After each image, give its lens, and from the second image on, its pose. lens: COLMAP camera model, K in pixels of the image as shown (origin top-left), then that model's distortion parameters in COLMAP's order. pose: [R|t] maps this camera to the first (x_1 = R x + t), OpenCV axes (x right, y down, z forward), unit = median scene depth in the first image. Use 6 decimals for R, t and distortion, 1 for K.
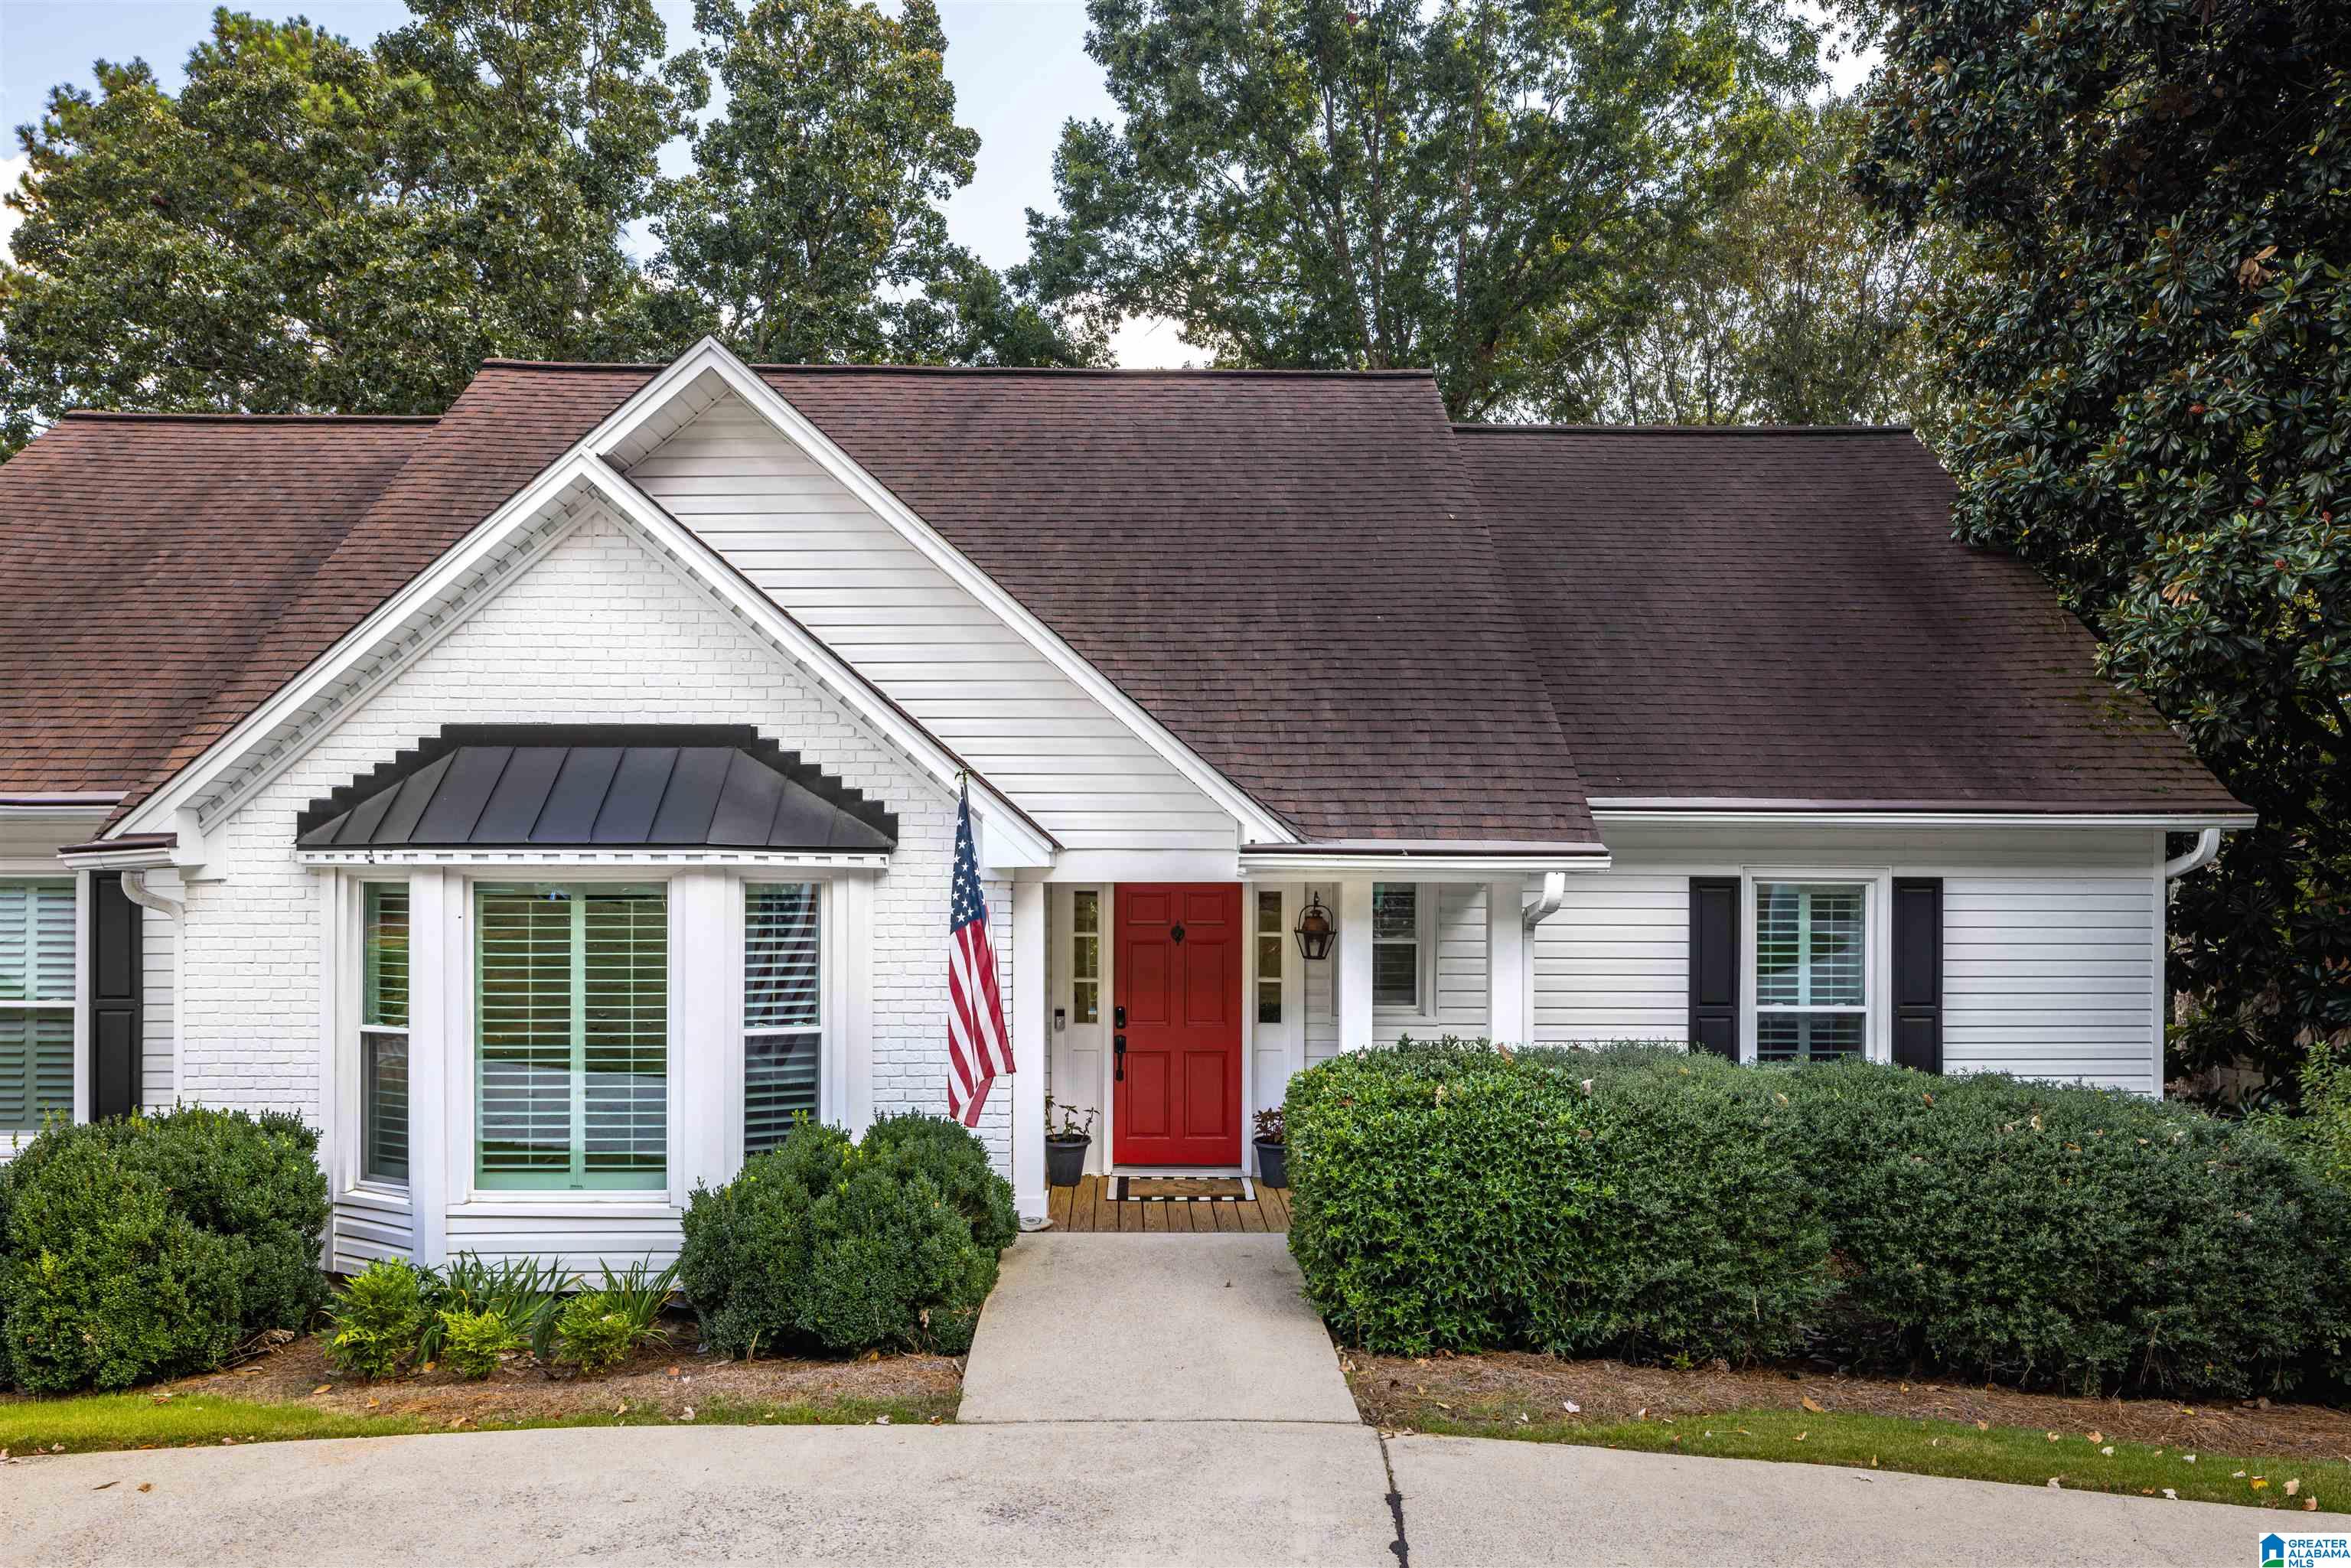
lens RADIAL K [[1599.2, 0, 1173.6], [0, 1599.2, 863.1], [0, 0, 1]] dist [-0.000023, 0.002579]
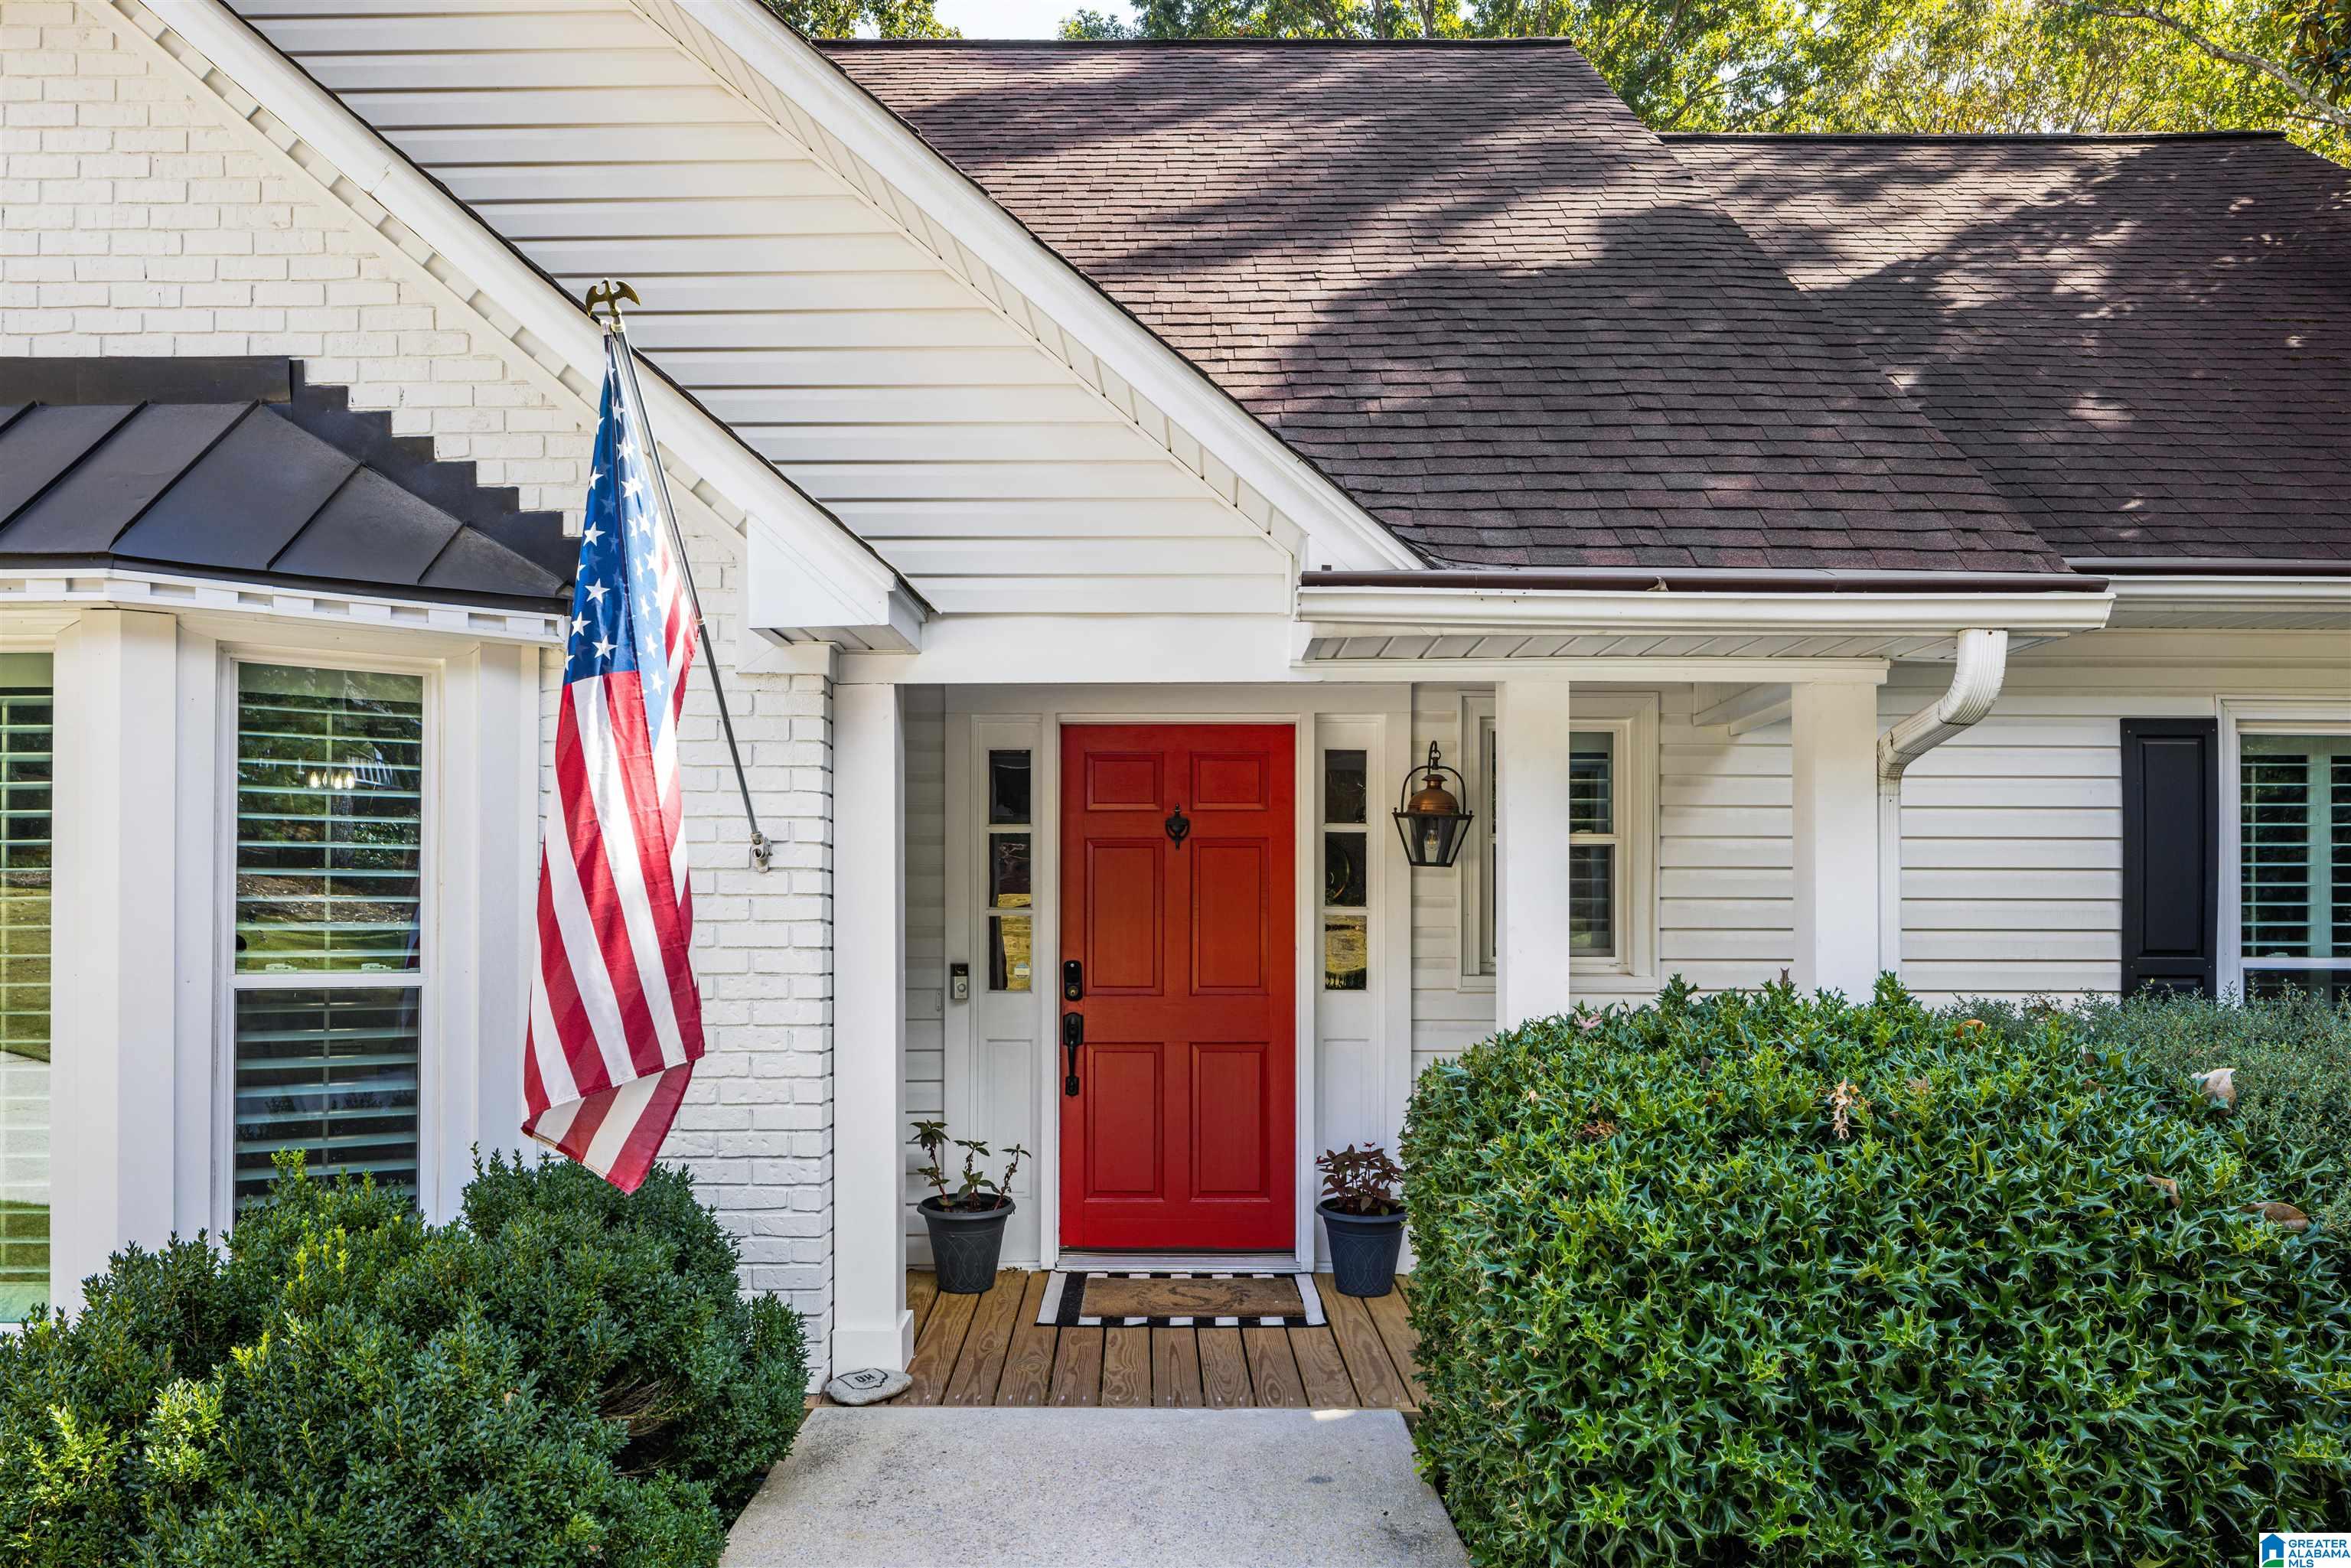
lens RADIAL K [[1601.9, 0, 1172.6], [0, 1601.9, 892.6], [0, 0, 1]] dist [0.000989, 0.000232]
pose [[0.999837, -0.002862, -0.017853, 0.012838], [0.002747, 0.999975, -0.006509, 0.083417], [0.017871, 0.006459, 0.999819, 0.536841]]
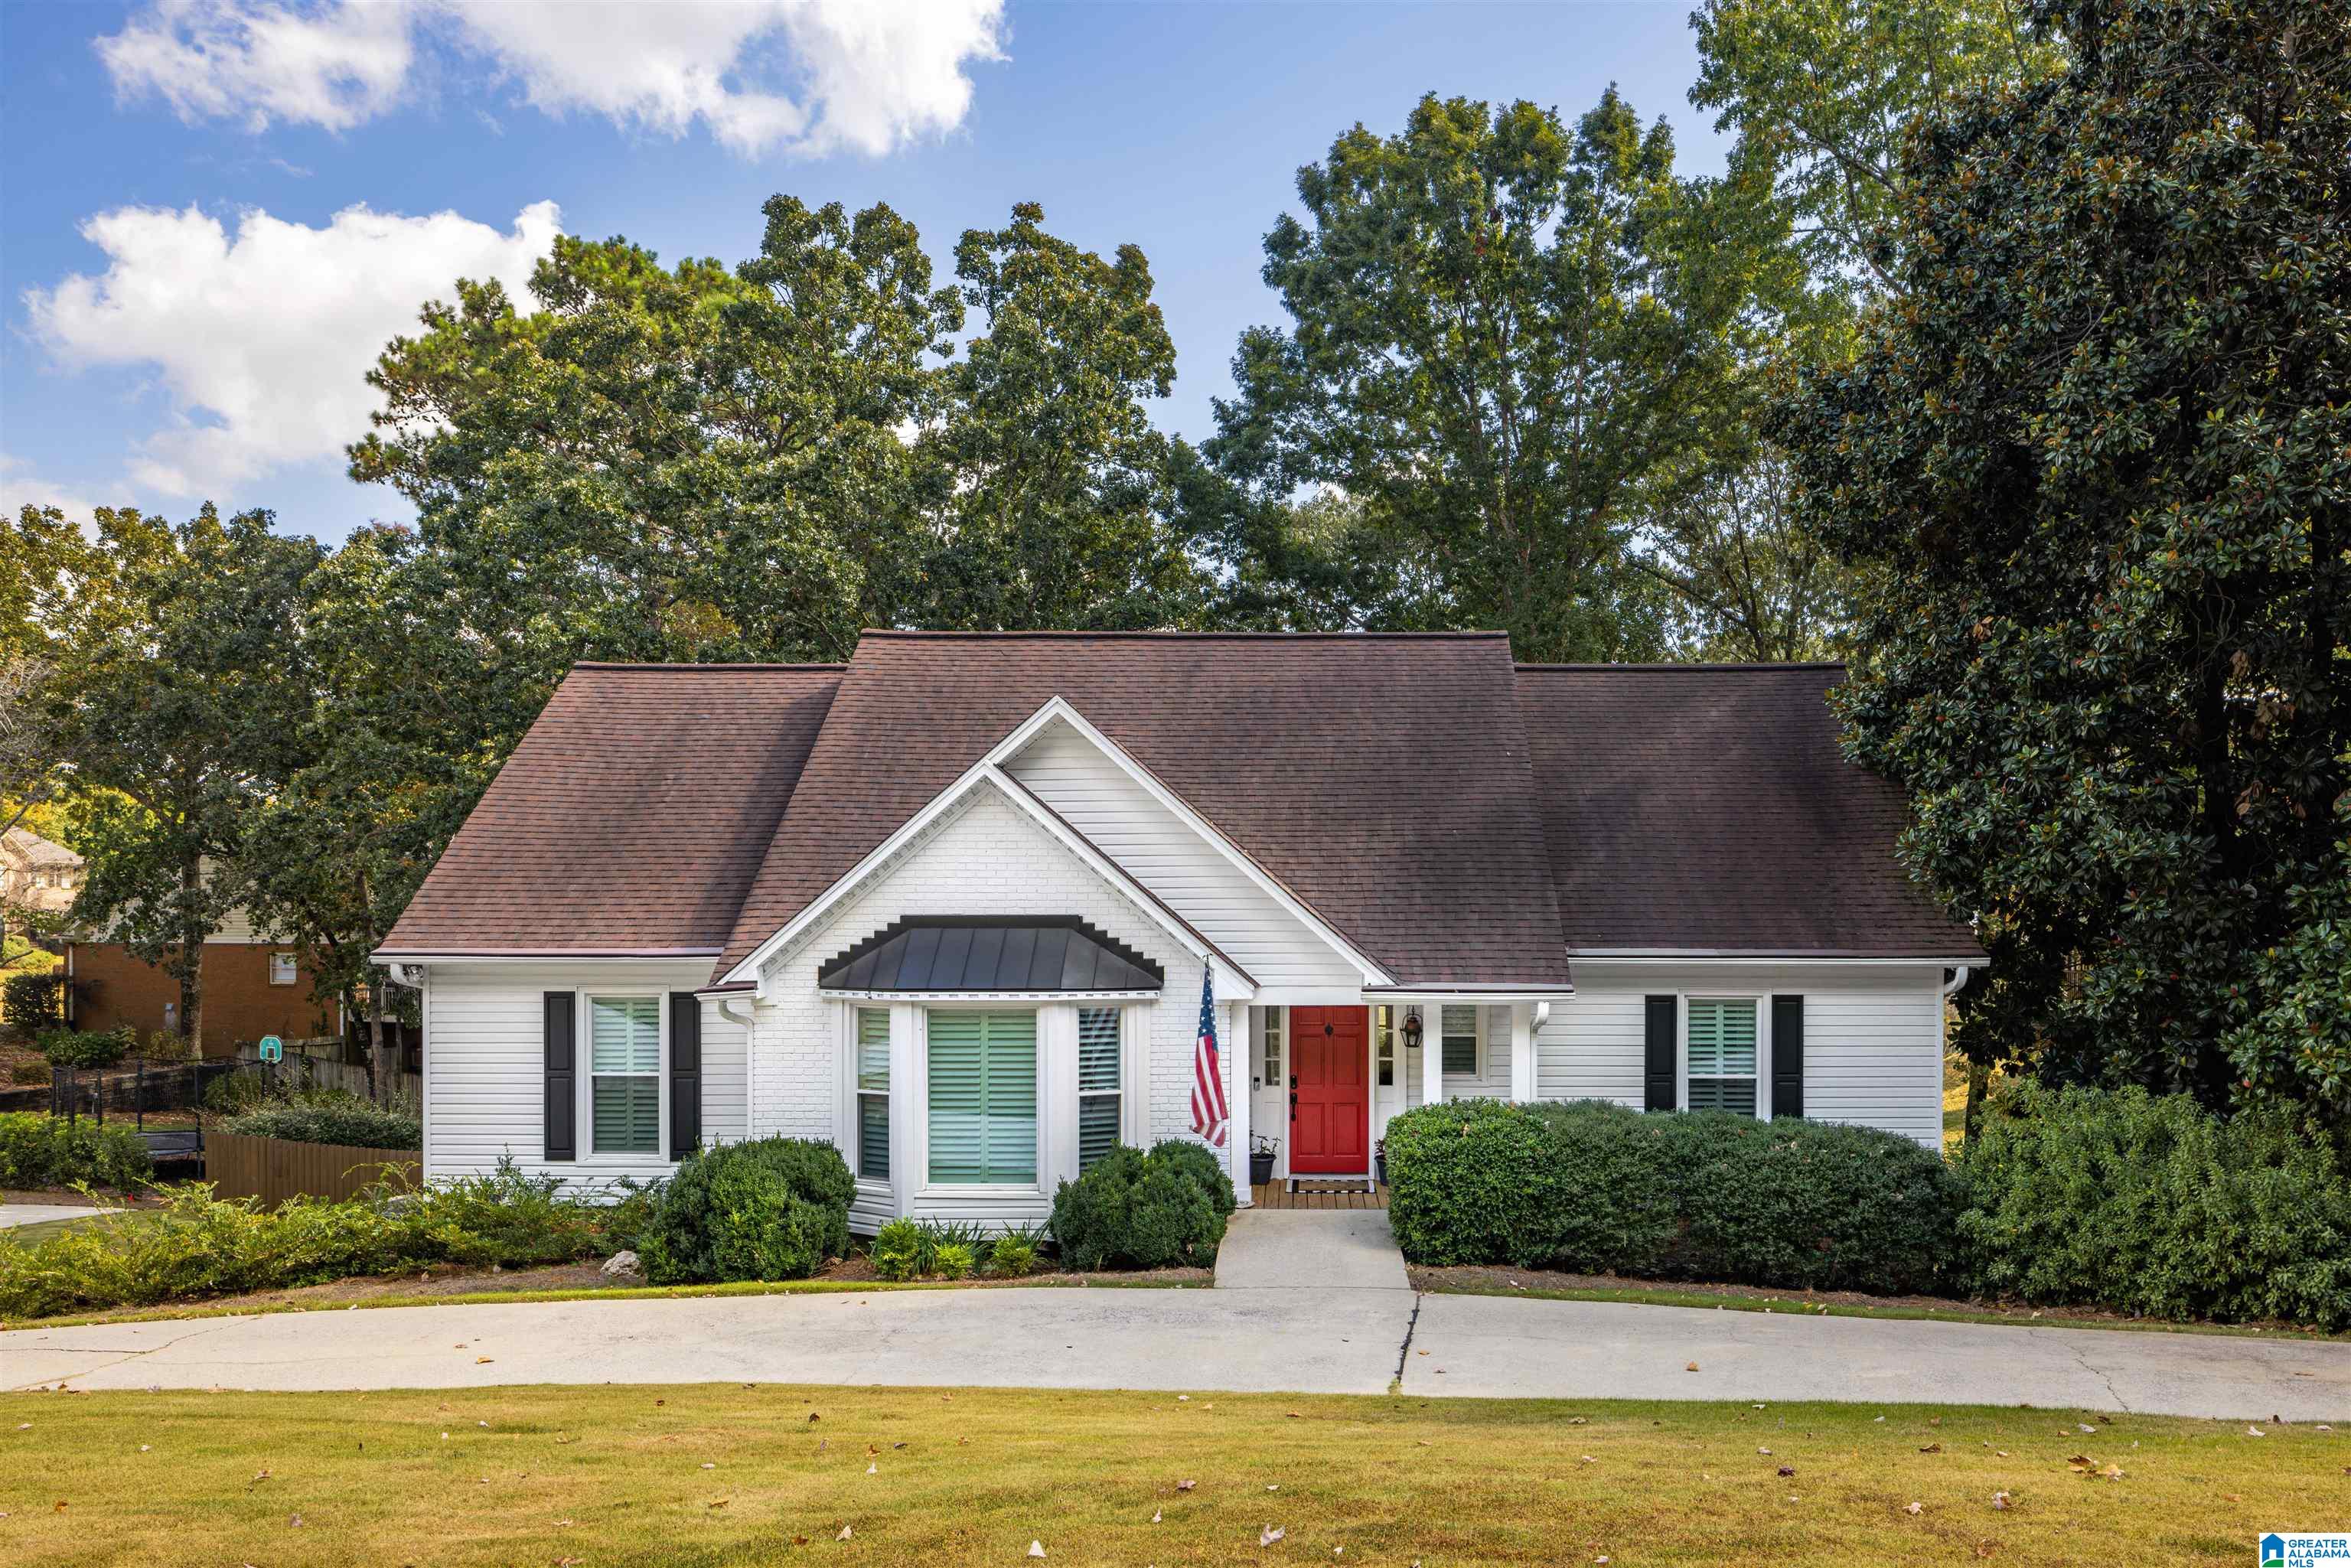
lens RADIAL K [[1594.7, 0, 1314.5], [0, 1594.7, 907.8], [0, 0, 1]] dist [0.002091, 0.000487]
pose [[0.999760, -0.002596, -0.021759, 0.027988], [0.002732, 0.999977, 0.006244, -0.108229], [0.021743, -0.006302, 0.999744, -0.737902]]
